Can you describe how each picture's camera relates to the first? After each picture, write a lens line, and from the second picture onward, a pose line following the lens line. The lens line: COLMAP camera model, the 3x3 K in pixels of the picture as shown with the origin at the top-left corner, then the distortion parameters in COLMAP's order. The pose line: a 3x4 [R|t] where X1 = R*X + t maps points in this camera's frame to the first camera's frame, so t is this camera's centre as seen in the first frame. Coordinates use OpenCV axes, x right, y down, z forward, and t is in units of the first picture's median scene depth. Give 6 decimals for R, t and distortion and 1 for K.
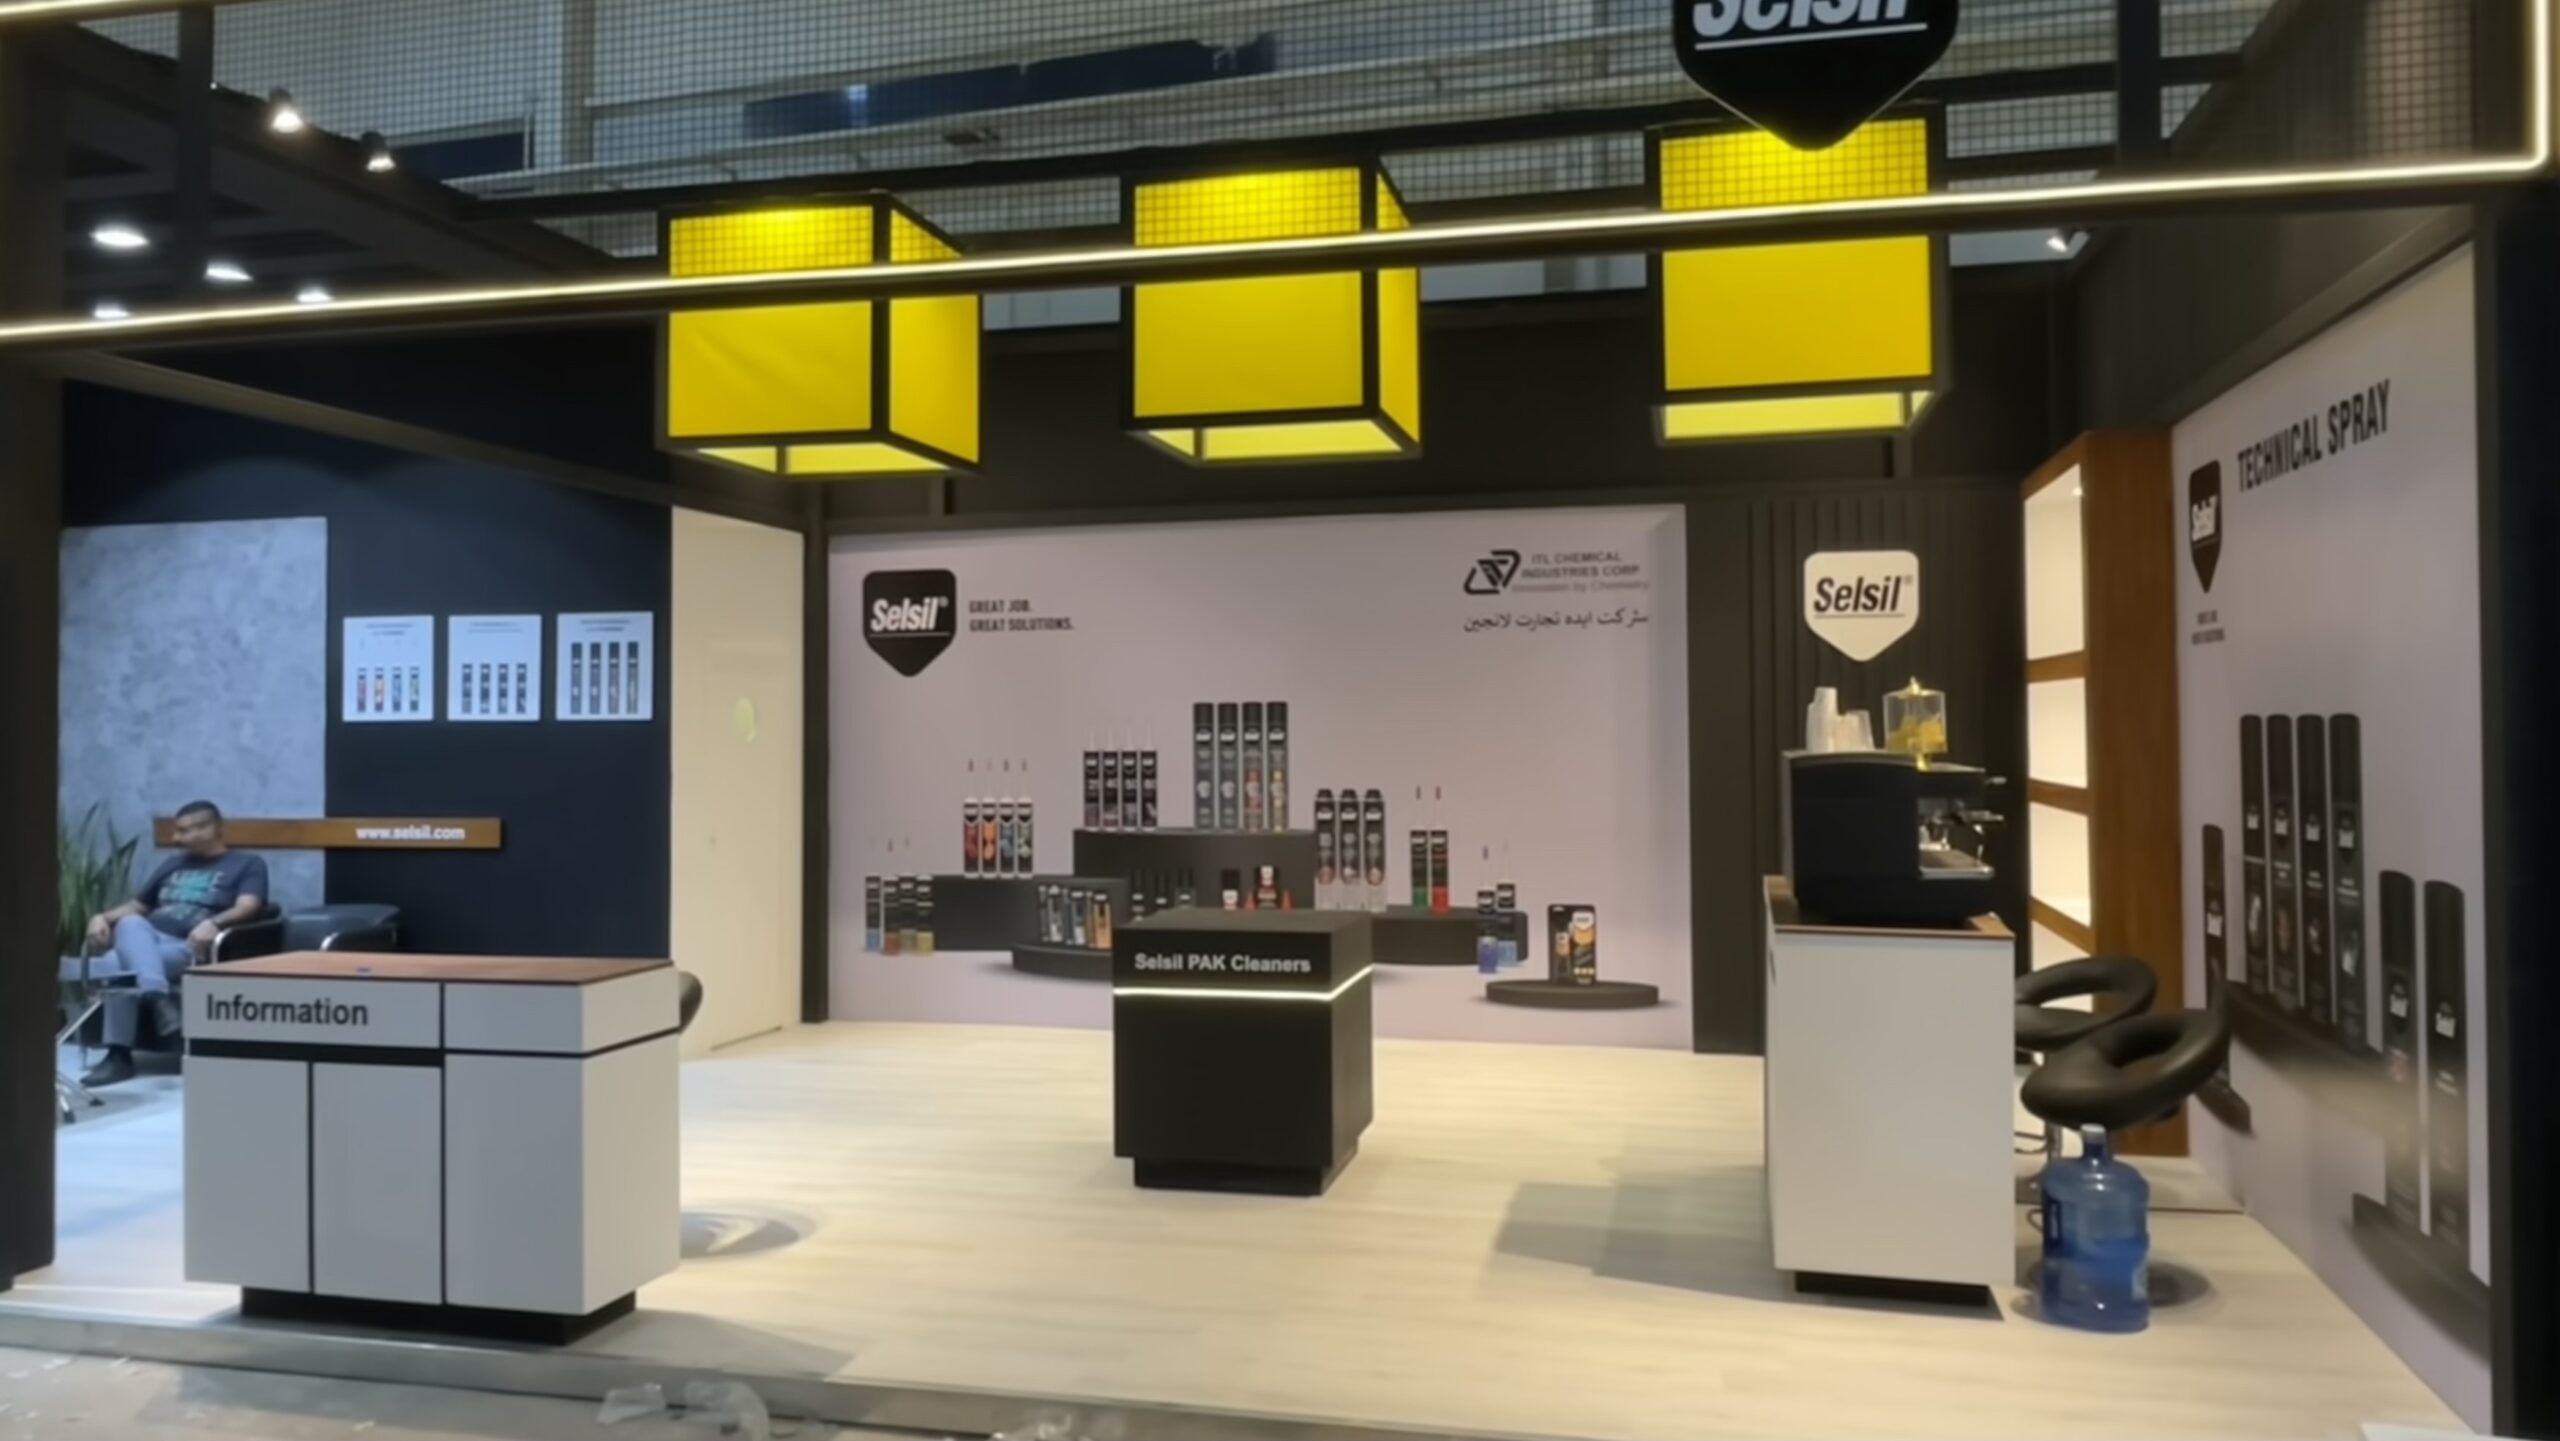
lens RADIAL K [[1800.1, 0, 1271.2], [0, 1800.1, 691.1], [0, 0, 1]] dist [0.045661, -0.078604]
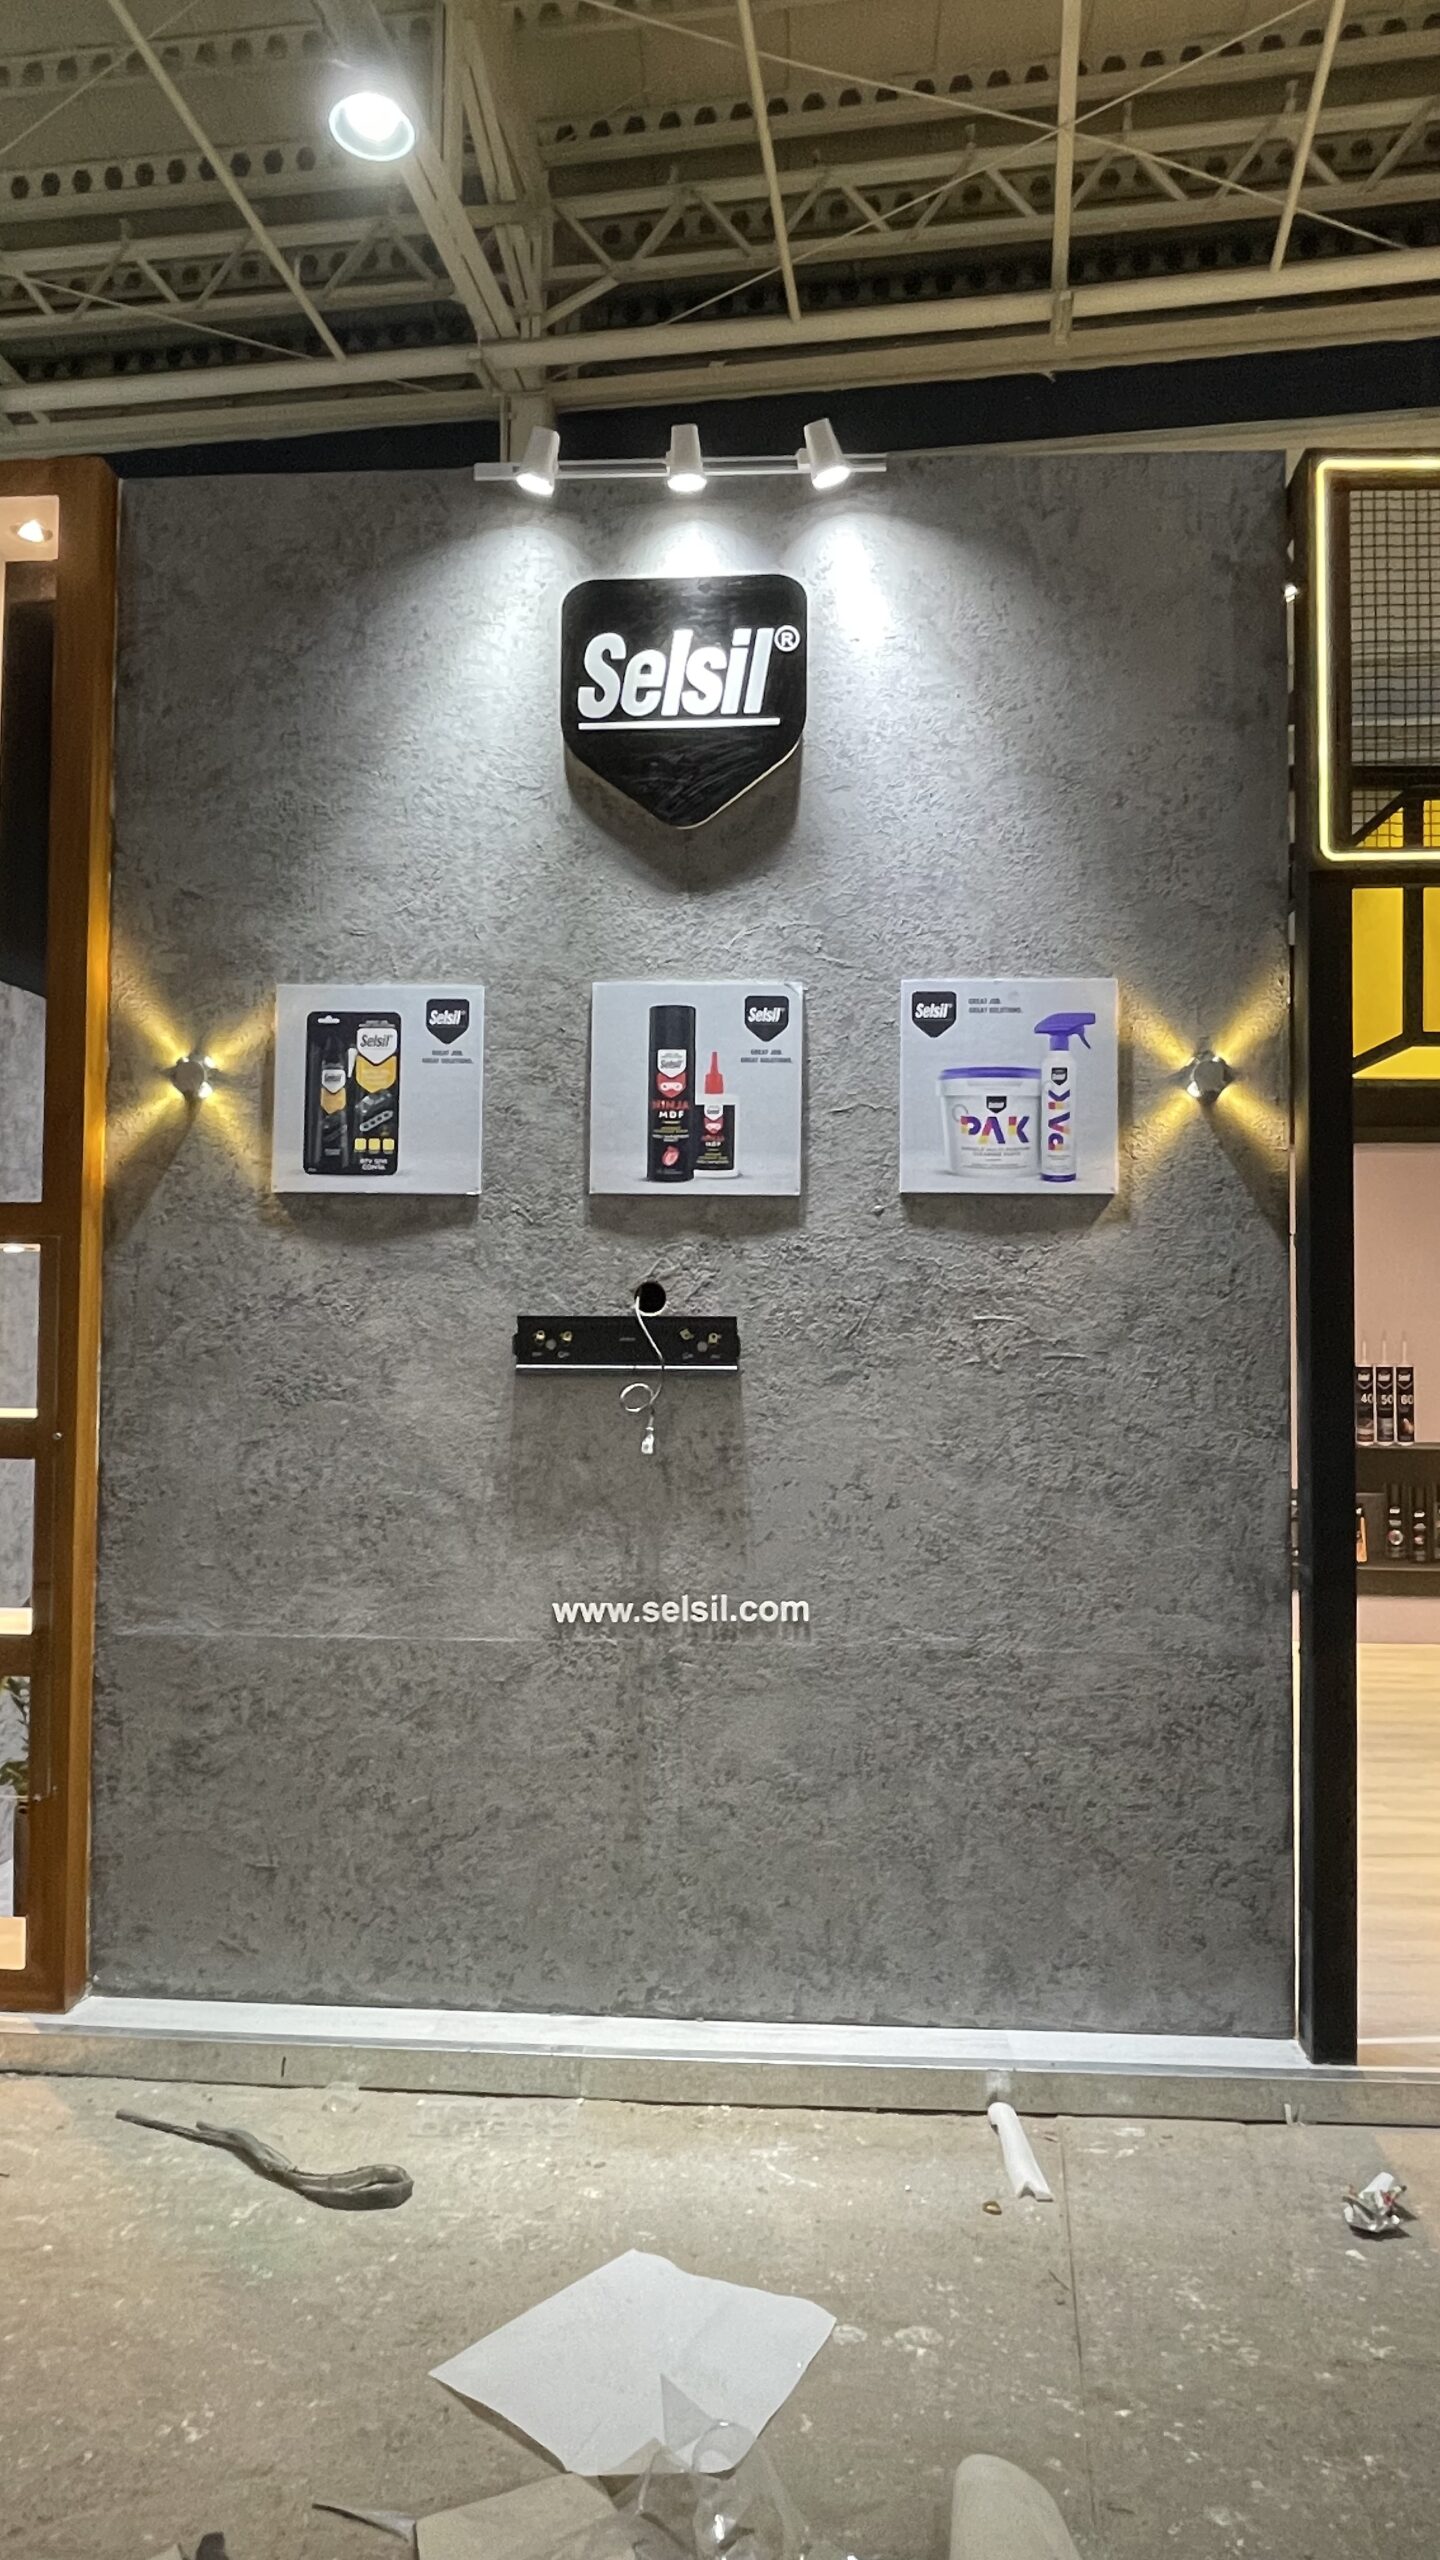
lens RADIAL K [[1559.4, 0, 722.3], [0, 1559.4, 1273.9], [0, 0, 1]] dist [0.027637, -0.050994]
pose [[0.984266, 0.019778, 0.175583, -0.626021], [-0.016939, 0.999701, -0.017656, 0.003032], [-0.175879, 0.014404, 0.984306, 0.206355]]
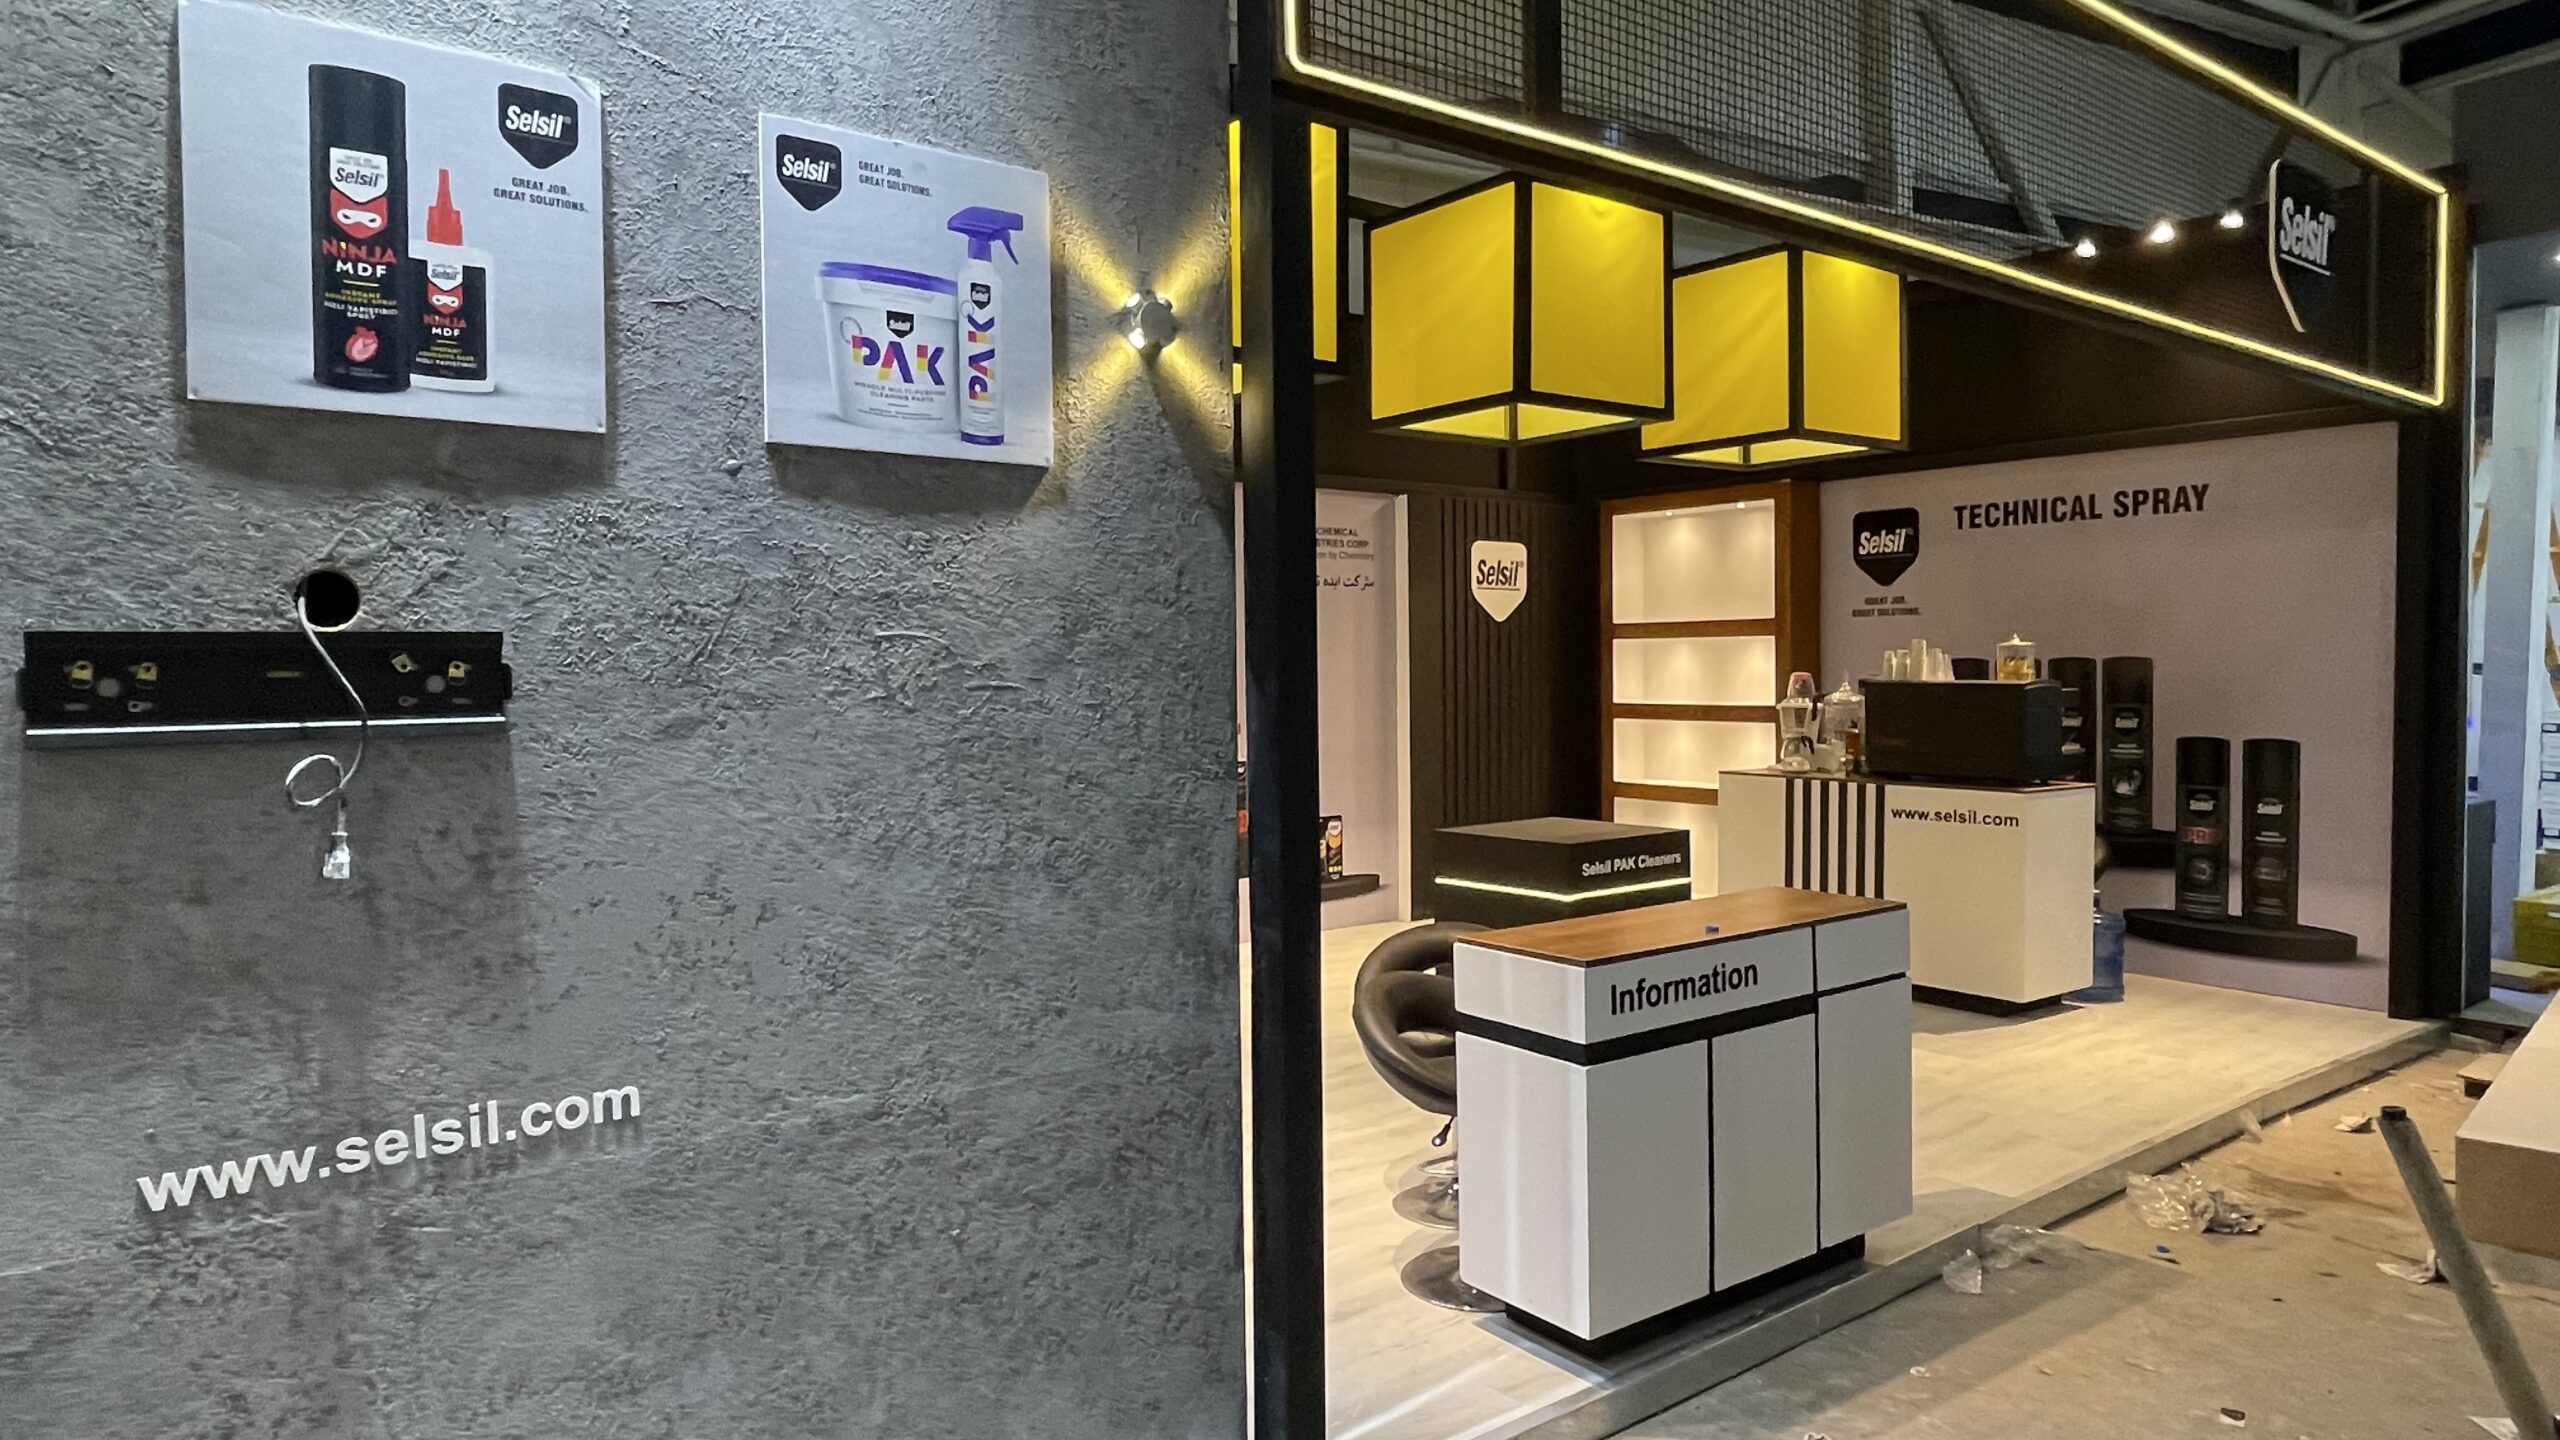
lens RADIAL K [[1559.4, 0, 1275.2], [0, 1559.4, 712.2], [0, 0, 1]] dist [0.027637, -0.050994]
pose [[0.623602, -0.023685, 0.781383, -0.665501], [-0.007934, 0.999298, 0.036623, 0.009575], [-0.781702, -0.029037, 0.622976, 0.365387]]
